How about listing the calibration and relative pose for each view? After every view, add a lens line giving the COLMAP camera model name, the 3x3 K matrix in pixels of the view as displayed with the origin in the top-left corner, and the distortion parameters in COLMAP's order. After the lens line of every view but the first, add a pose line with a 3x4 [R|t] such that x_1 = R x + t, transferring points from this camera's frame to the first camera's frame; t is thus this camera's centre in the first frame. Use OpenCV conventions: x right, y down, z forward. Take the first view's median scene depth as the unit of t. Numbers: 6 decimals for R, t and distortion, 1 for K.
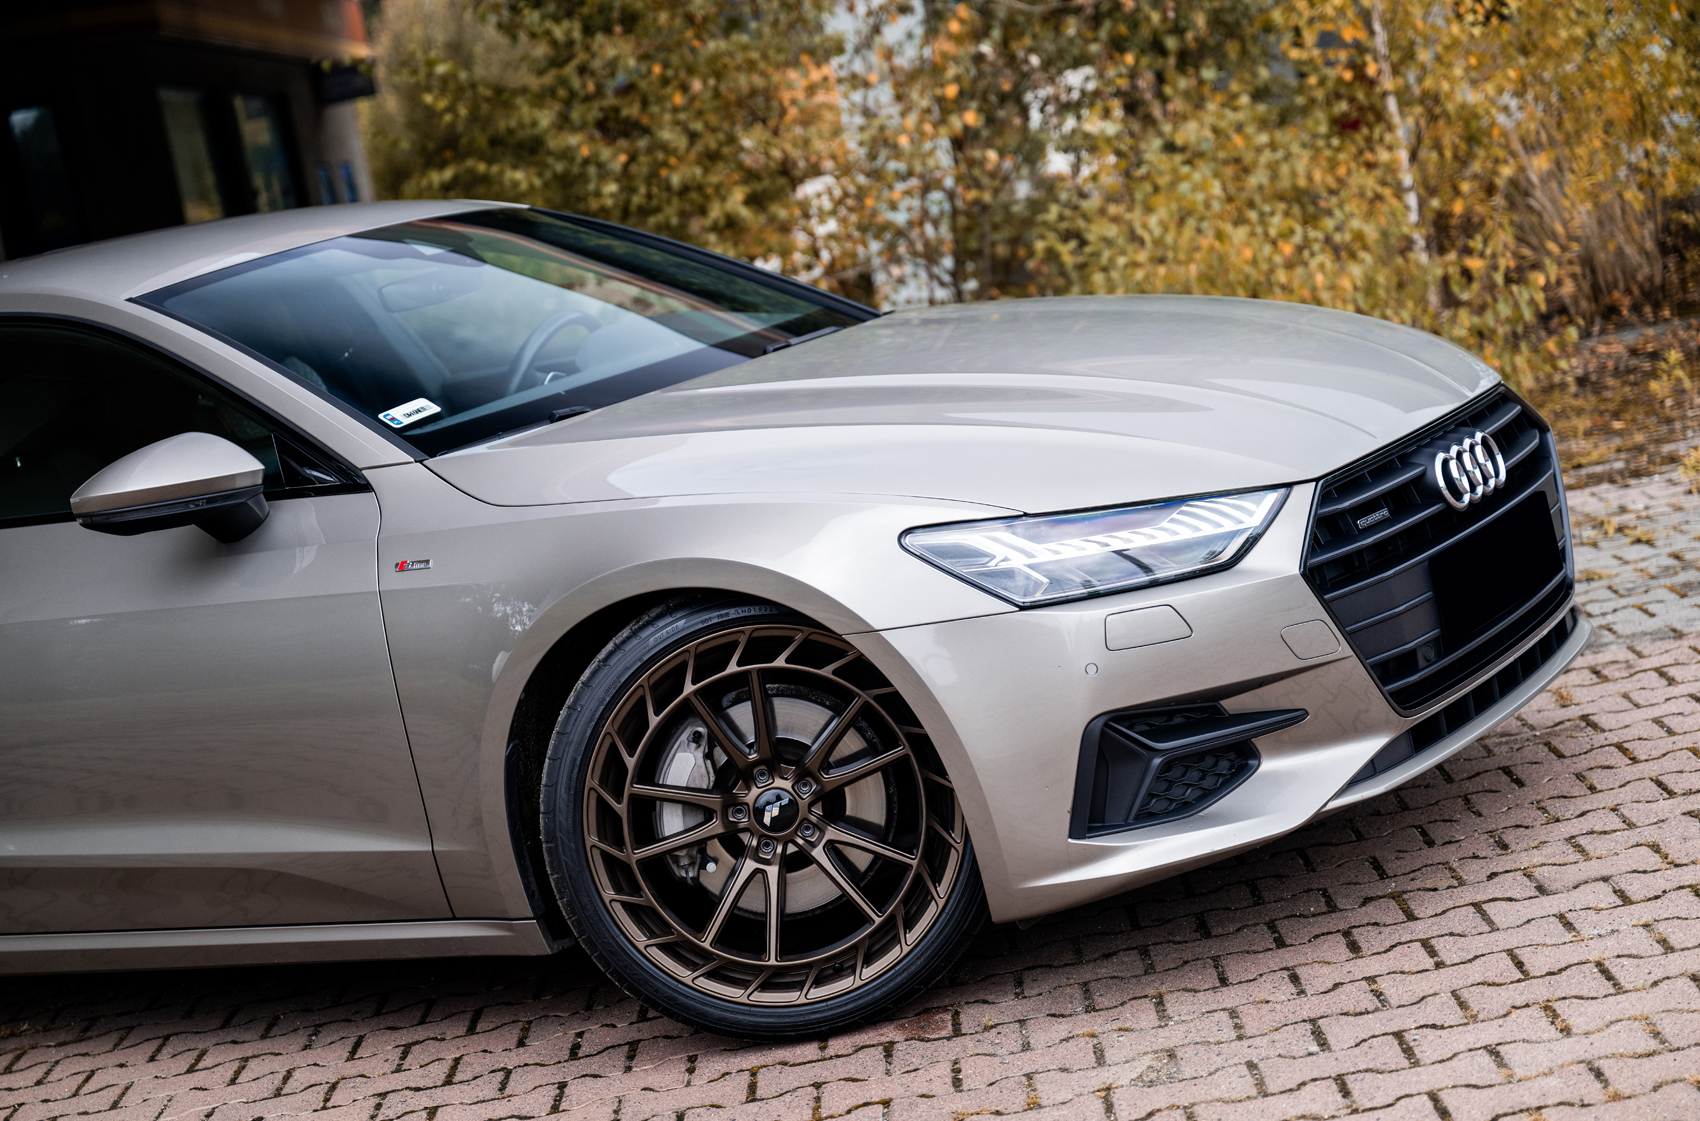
lens RADIAL K [[3378.8, 0, 844.3], [0, 3378.8, 570.2], [0, 0, 1]] dist [0.059422, 0.000000]
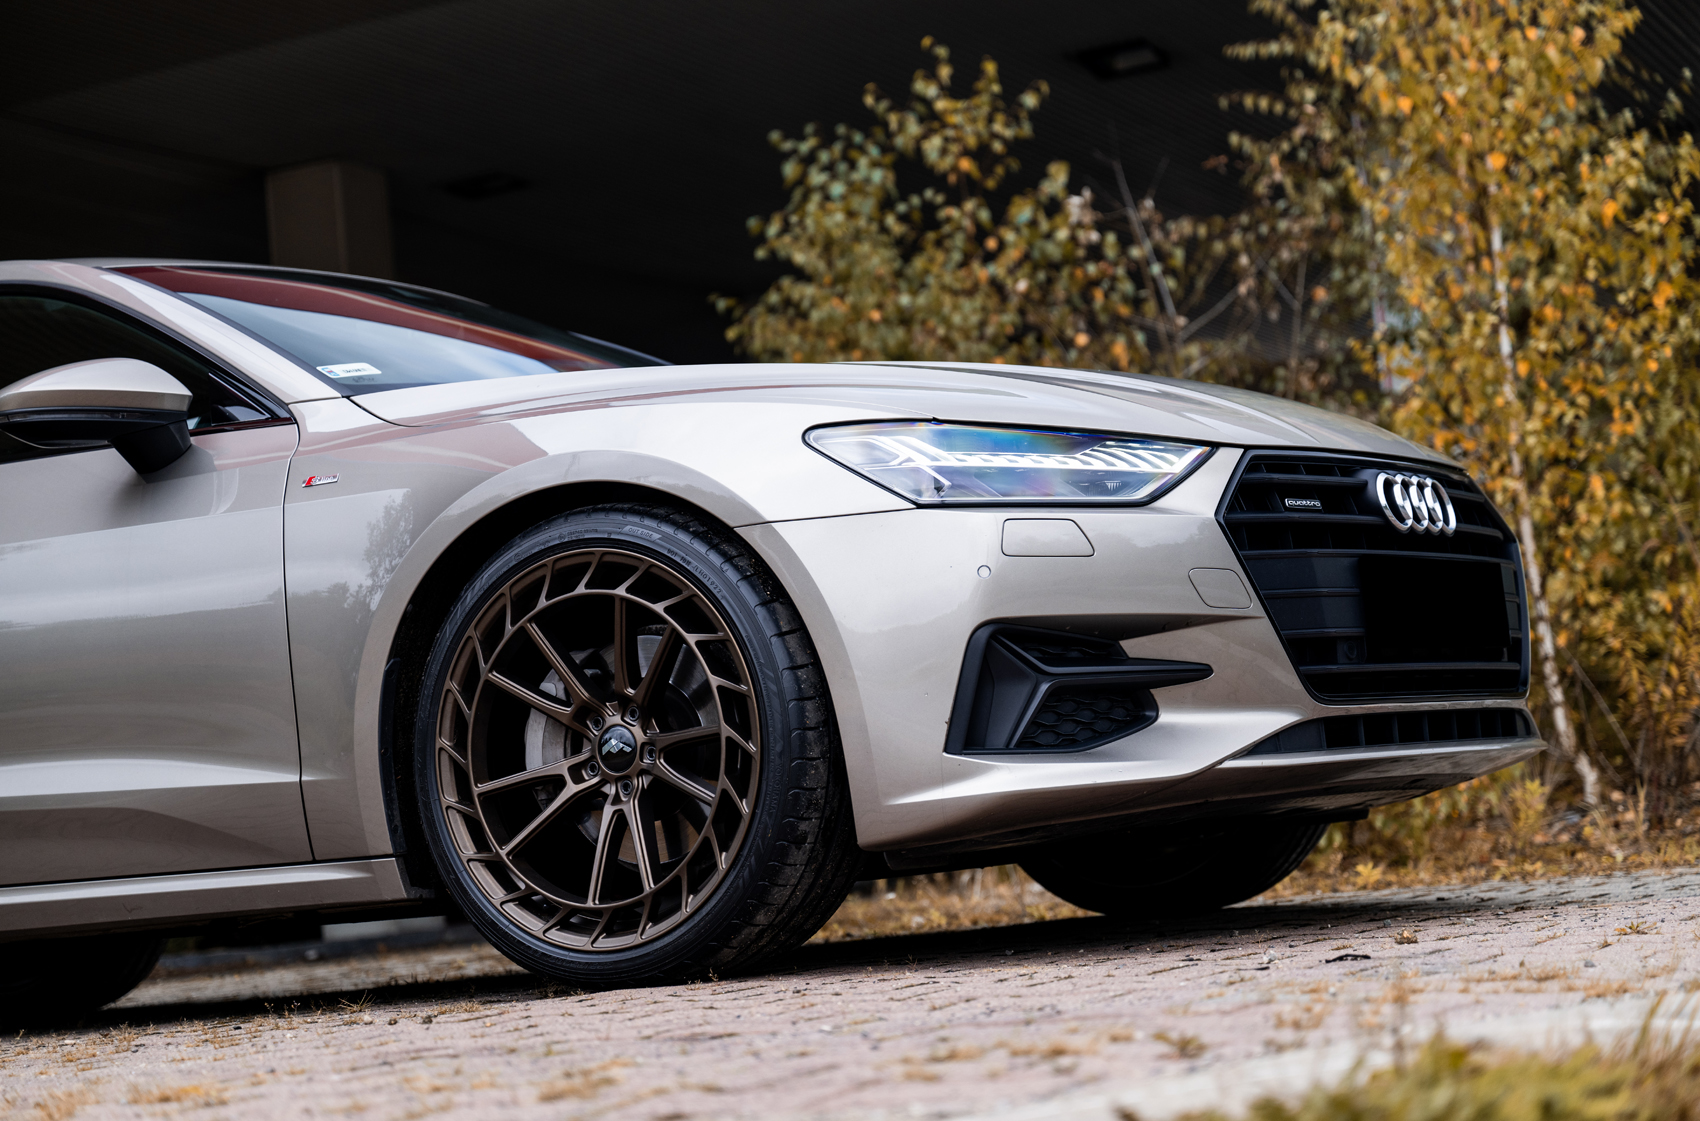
lens RADIAL K [[3378.8, 0, 851.0], [0, 3378.8, 563.8], [0, 0, 1]] dist [0.059422, 0.000000]
pose [[0.993629, 0.100254, -0.051491, 0.080371], [-0.109208, 0.969359, -0.220037, 0.229097], [0.027854, 0.224258, 0.974132, 0.062465]]
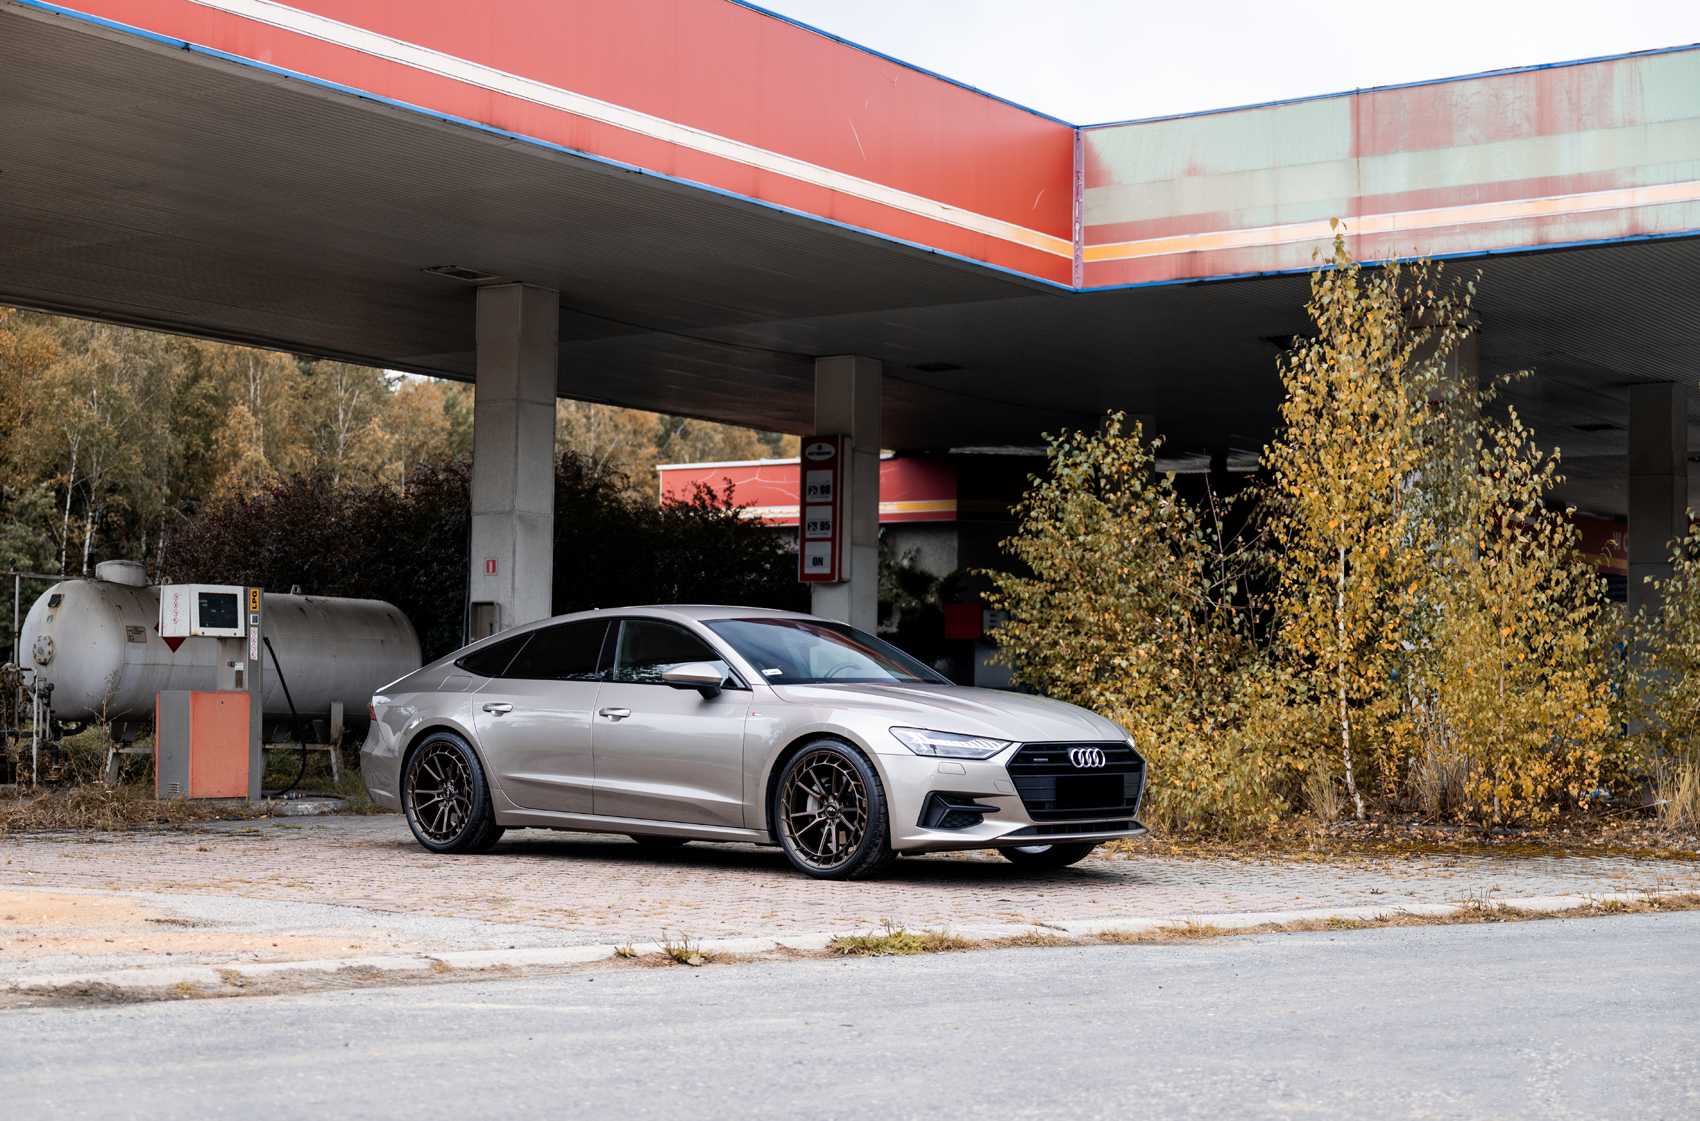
lens RADIAL K [[2706.4, 0, 804.5], [0, 2706.4, 584.2], [0, 0, 1]] dist [-0.015921, 0.000000]
pose [[0.952115, 0.201984, -0.229521, 0.502100], [-0.235992, 0.962792, -0.131677, 0.216823], [0.194384, 0.179537, 0.964355, -1.561177]]
